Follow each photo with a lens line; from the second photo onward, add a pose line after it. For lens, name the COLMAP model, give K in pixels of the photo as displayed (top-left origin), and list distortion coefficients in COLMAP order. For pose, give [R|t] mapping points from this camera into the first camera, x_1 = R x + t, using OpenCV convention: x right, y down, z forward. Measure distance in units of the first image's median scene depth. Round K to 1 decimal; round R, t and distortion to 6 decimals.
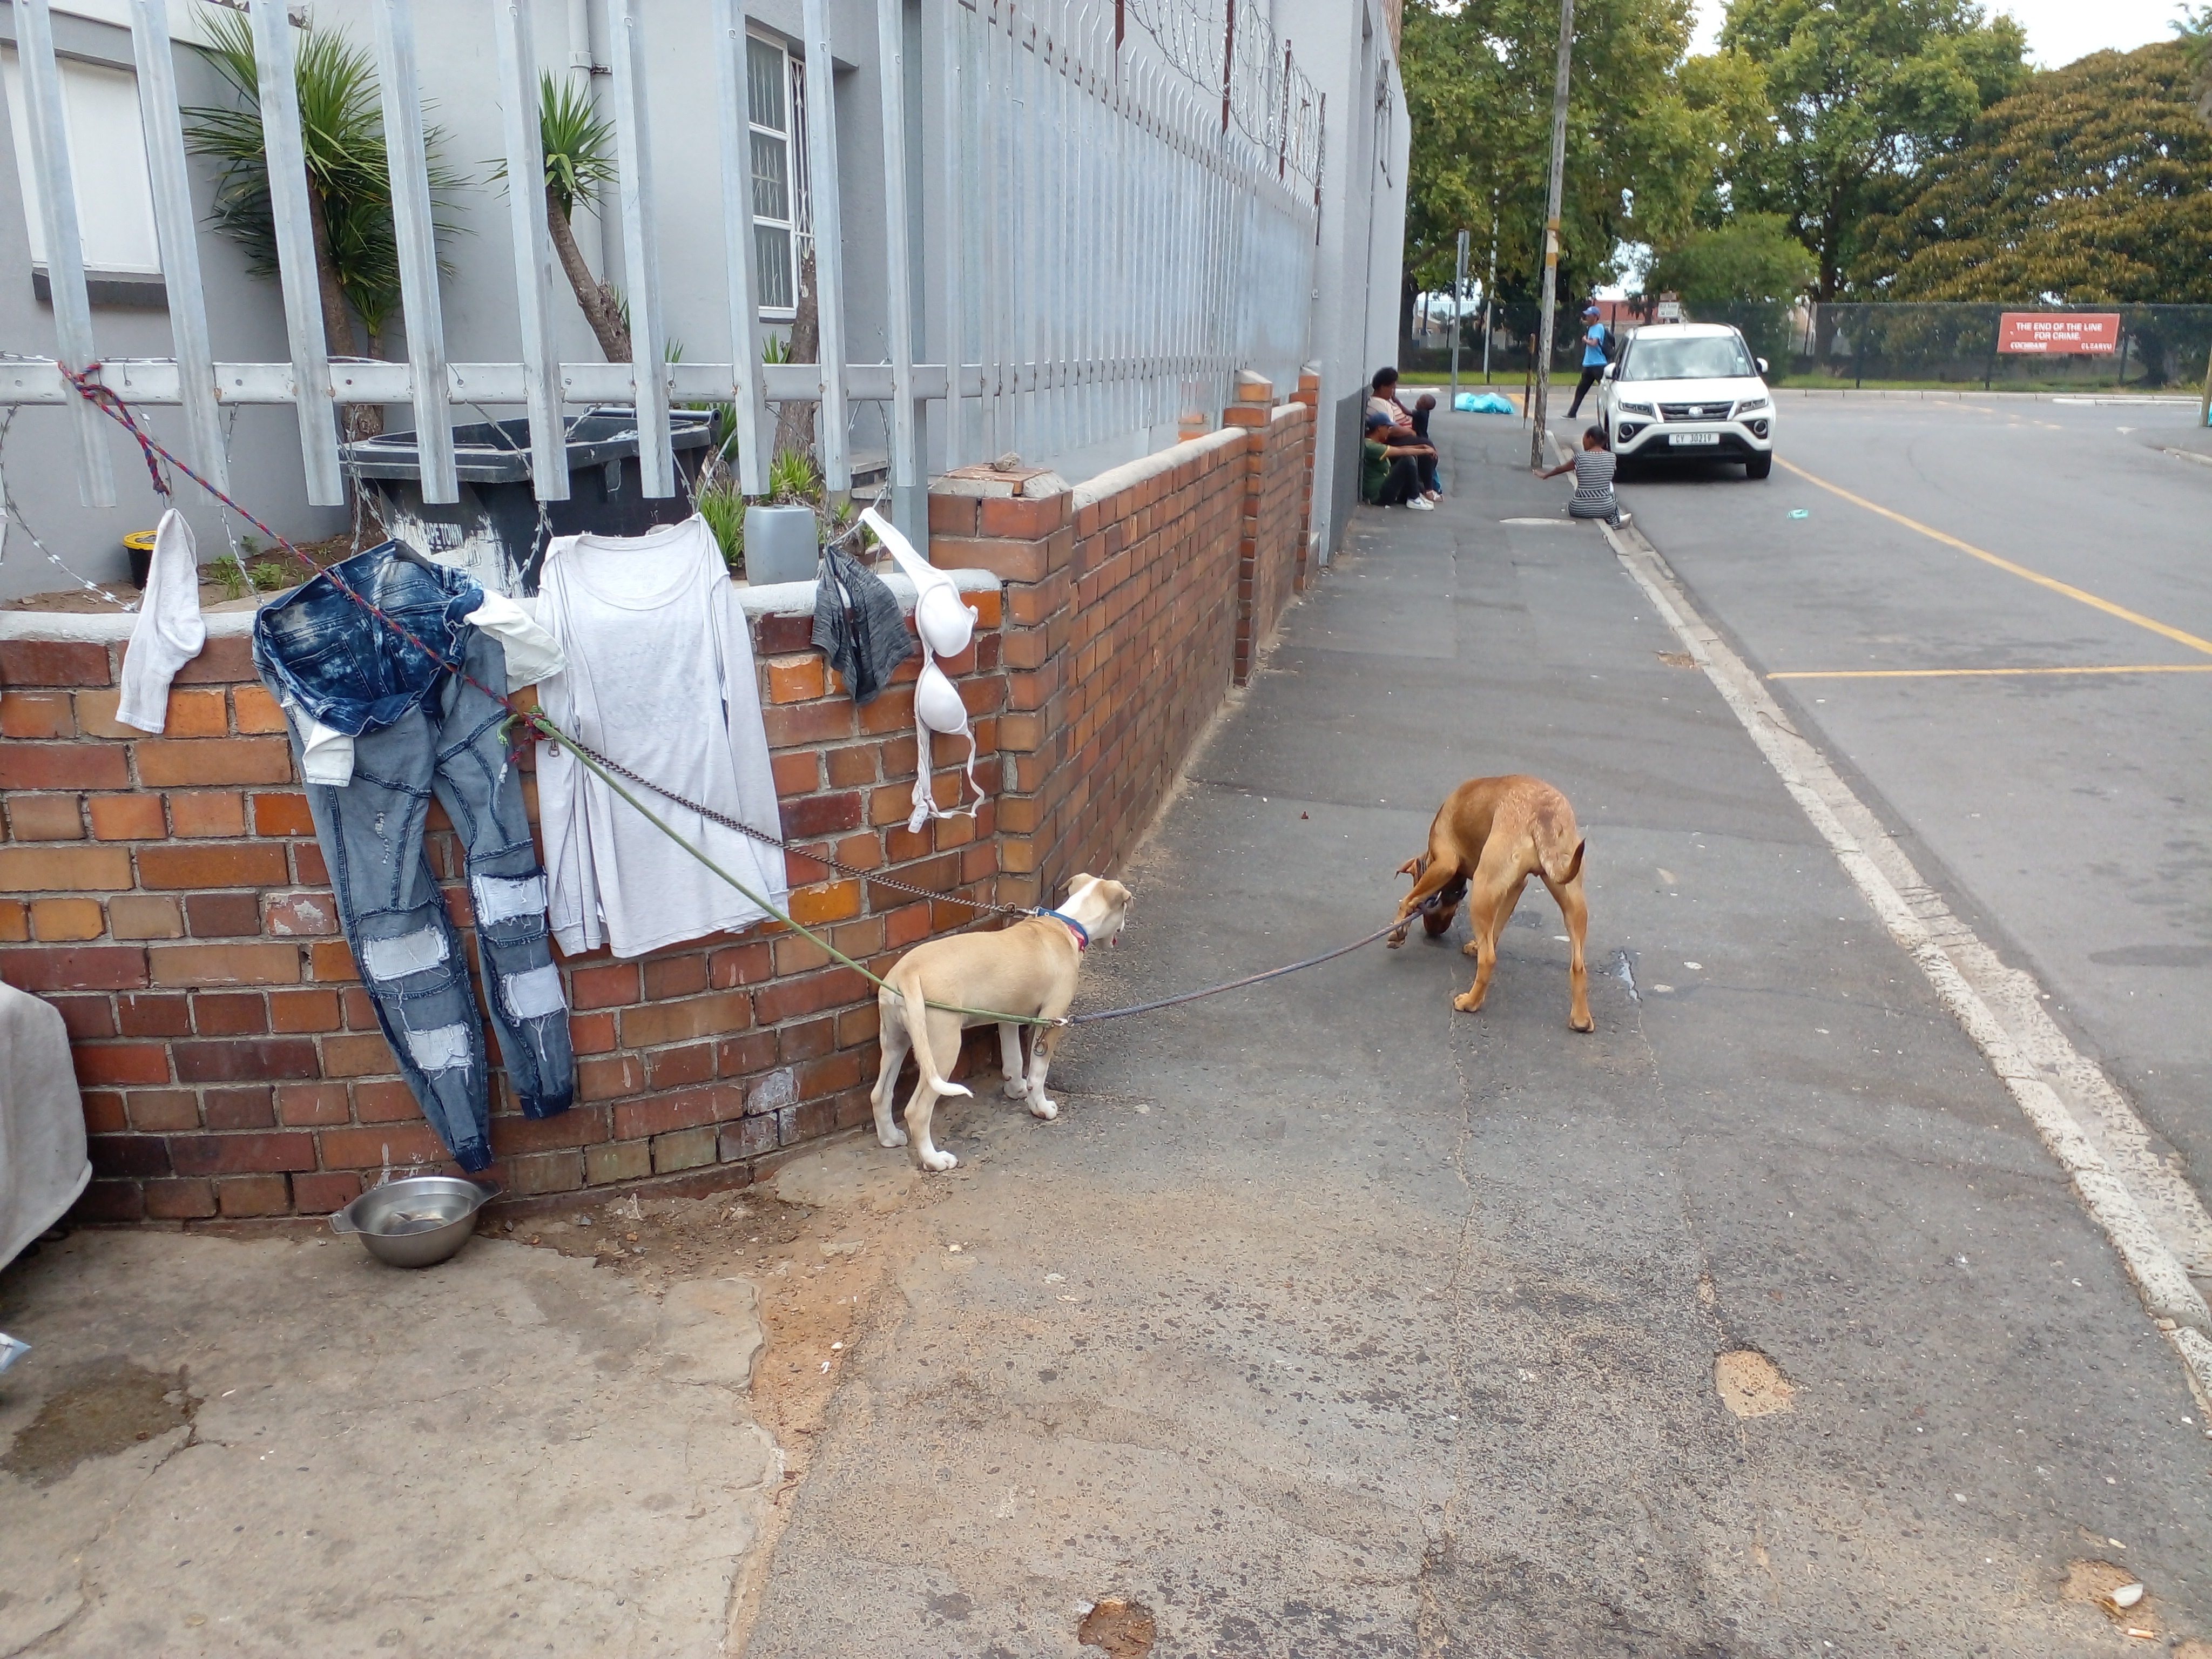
lens RADIAL K [[1745.1, 0, 1112.9], [0, 1745.1, 841.2], [0, 0, 1]] dist [0.054608, -0.178042]
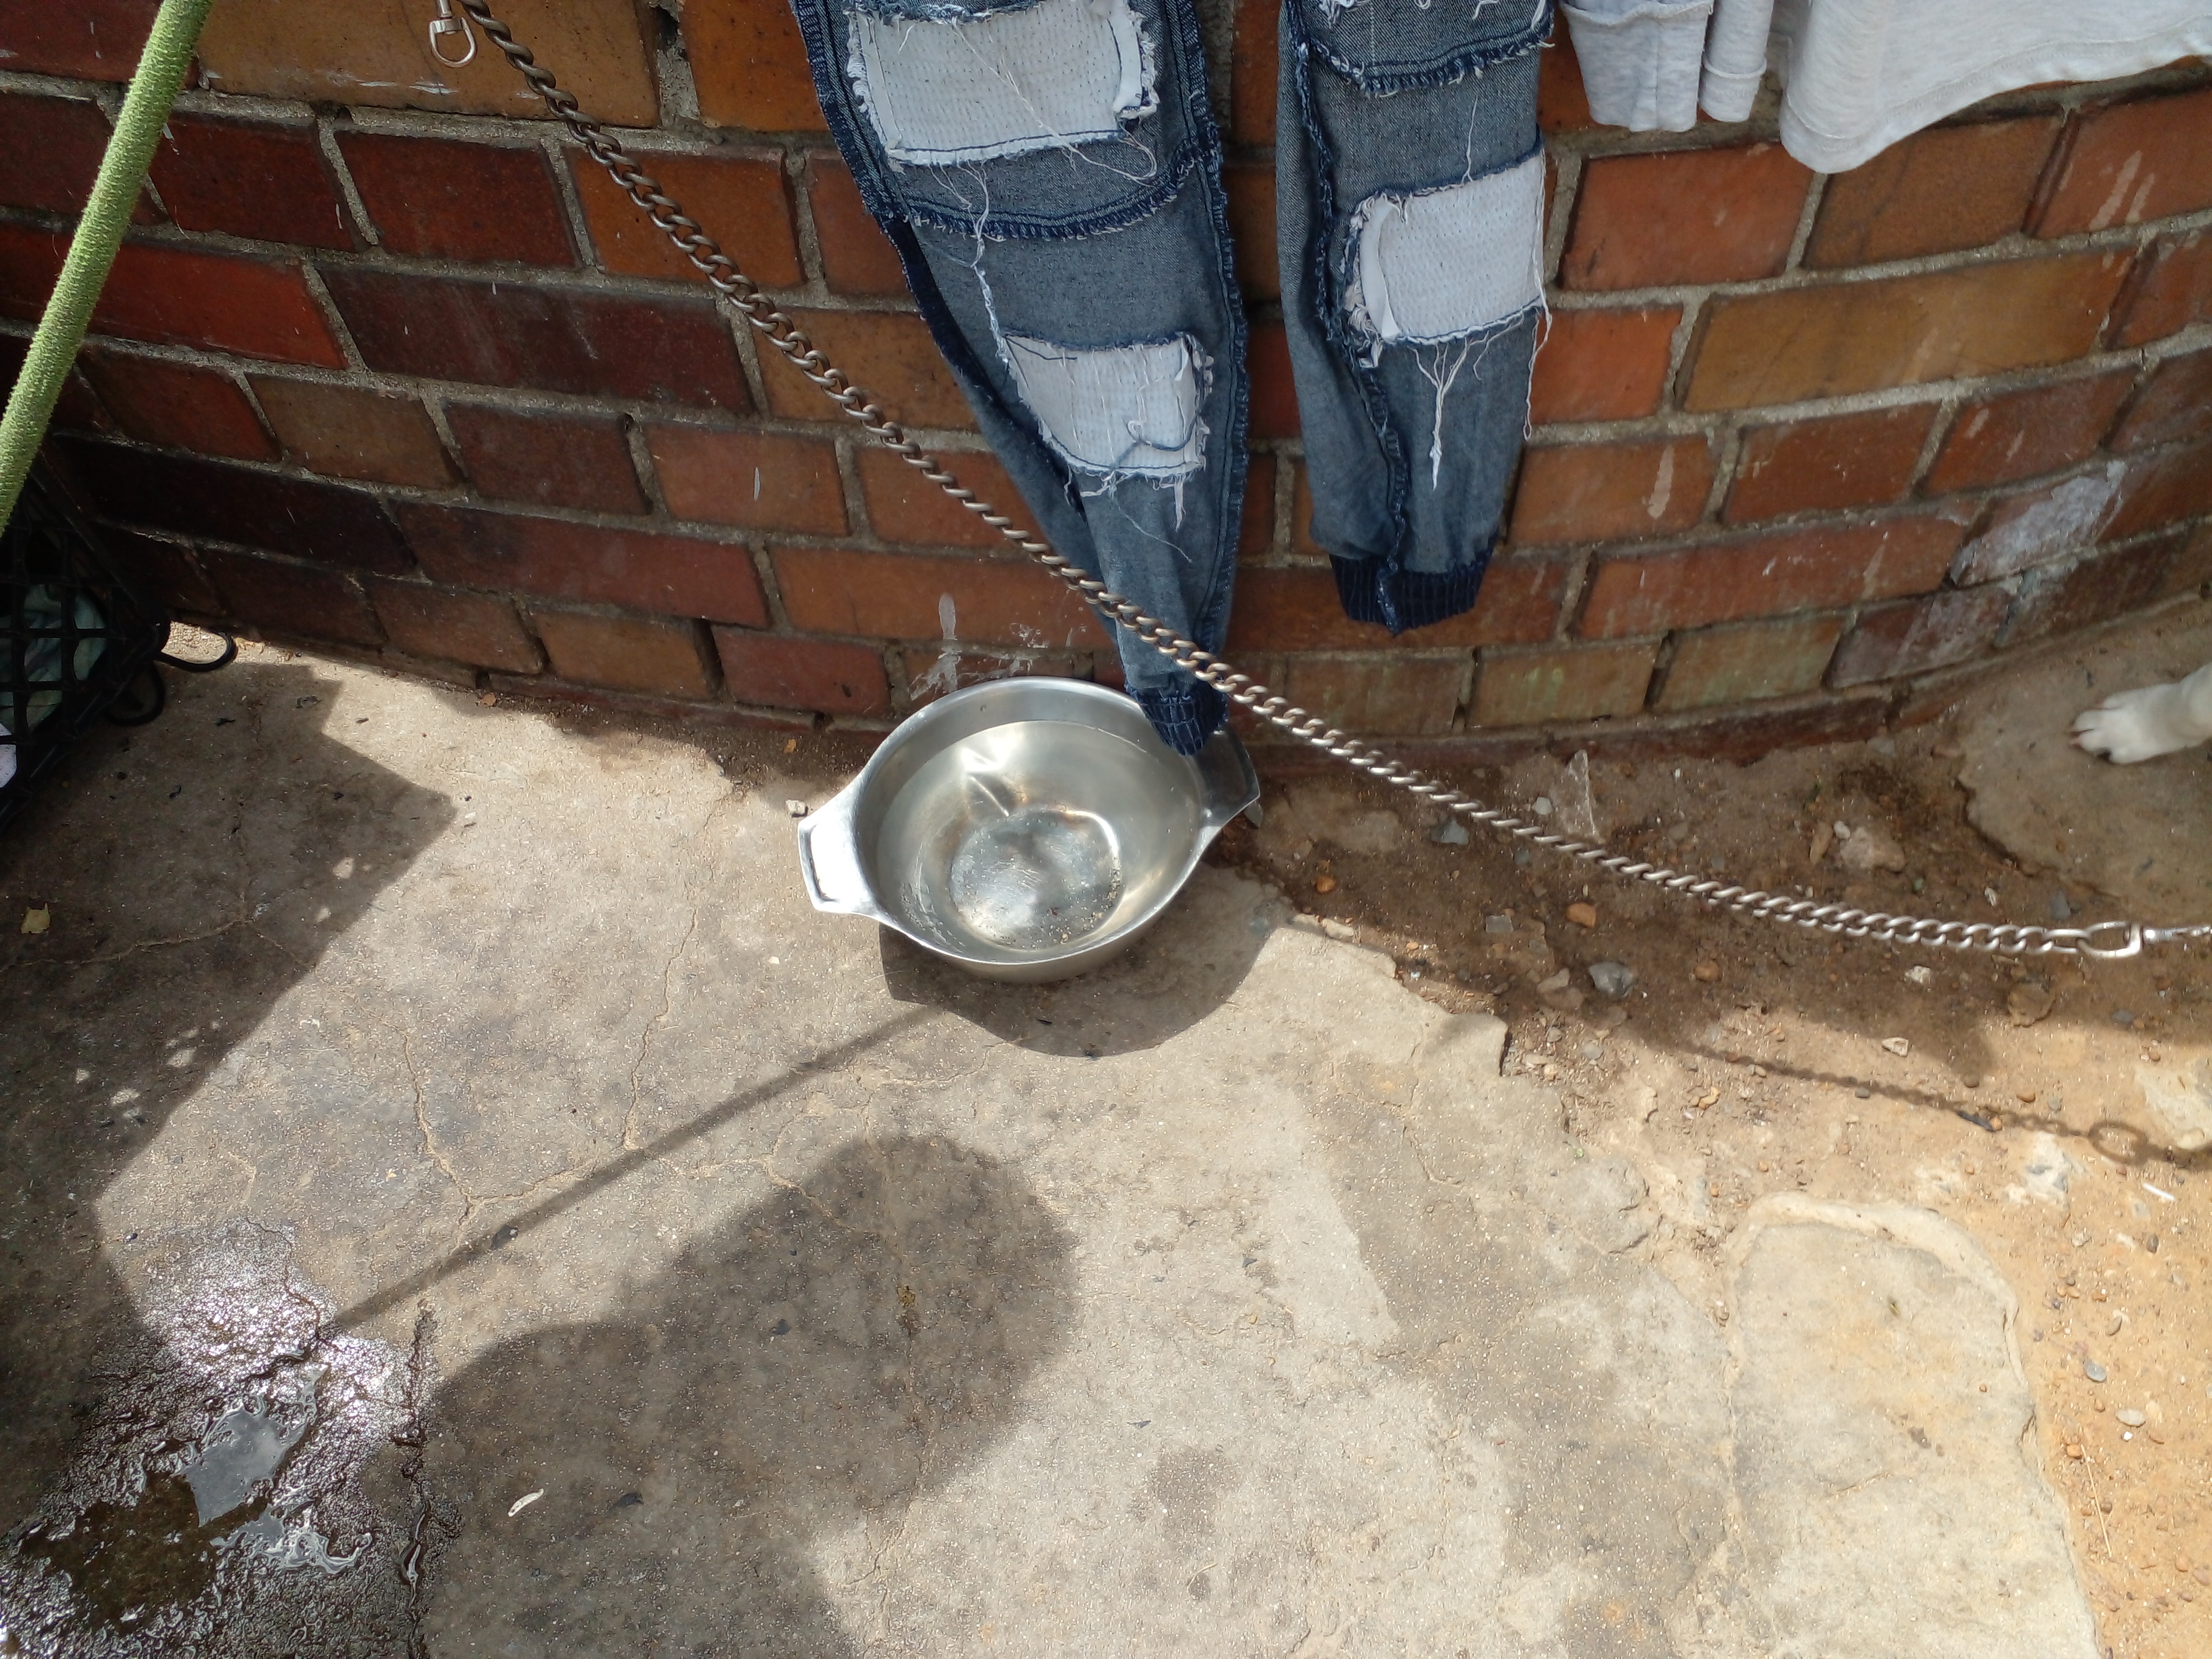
lens RADIAL K [[1761.3, 0, 1095.9], [0, 1761.3, 835.6], [0, 0, 1]] dist [0.033864, -0.068860]
pose [[0.946261, 0.228179, -0.229182, -0.299830], [-0.036984, 0.780357, 0.624240, -0.010899], [0.321282, -0.582218, 0.746860, 0.730221]]
